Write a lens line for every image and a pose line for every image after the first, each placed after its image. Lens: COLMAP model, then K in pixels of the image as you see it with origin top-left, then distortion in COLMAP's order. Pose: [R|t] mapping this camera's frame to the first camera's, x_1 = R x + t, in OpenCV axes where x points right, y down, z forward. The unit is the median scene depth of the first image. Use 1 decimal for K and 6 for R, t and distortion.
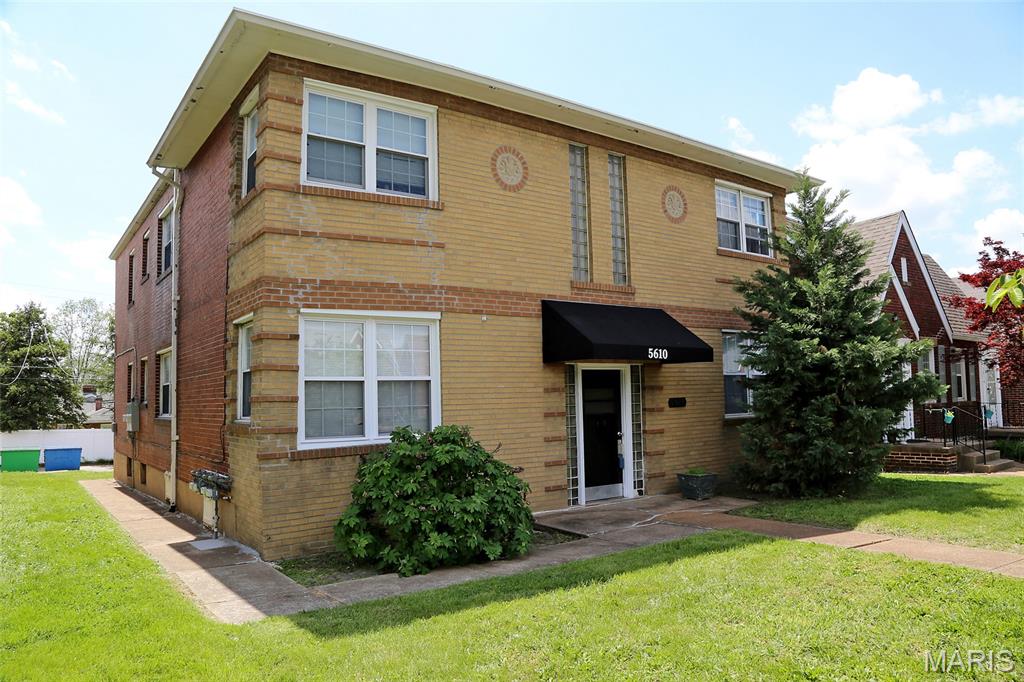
lens RADIAL K [[681.3, 0, 513.8], [0, 681.3, 336.9], [0, 0, 1]] dist [-0.084923, 0.009976]
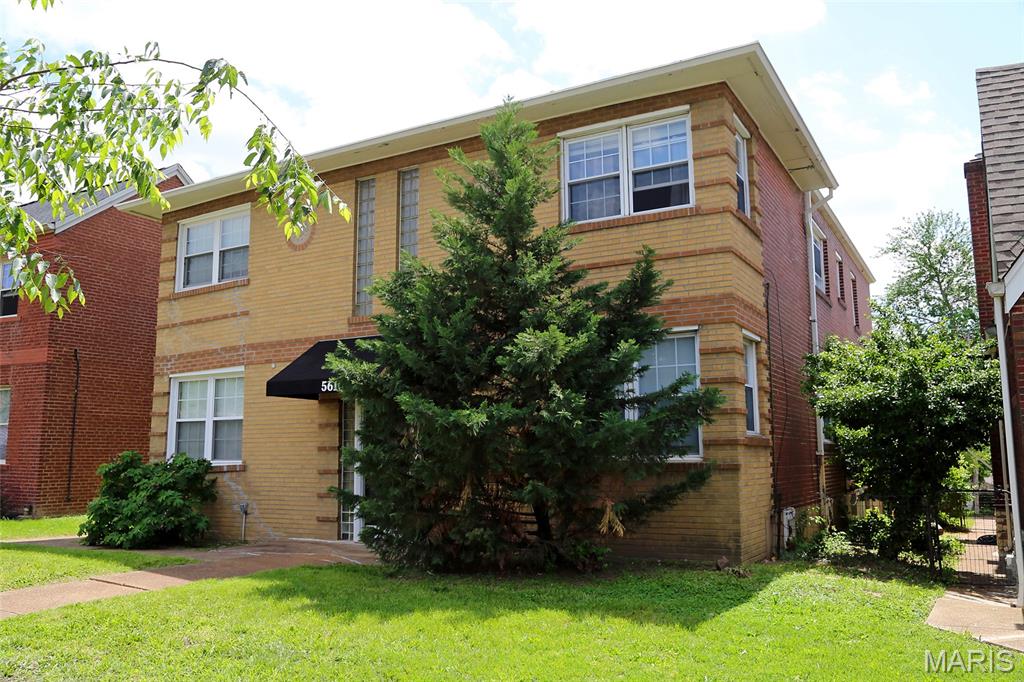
lens RADIAL K [[803.9, 0, 514.9], [0, 803.9, 347.0], [0, 0, 1]] dist [-0.034138, 0.010213]
pose [[0.431021, -0.106149, -0.896077, 1.350115], [0.074368, 0.993857, -0.081961, 0.083026], [0.899272, -0.031313, 0.436267, 0.744496]]
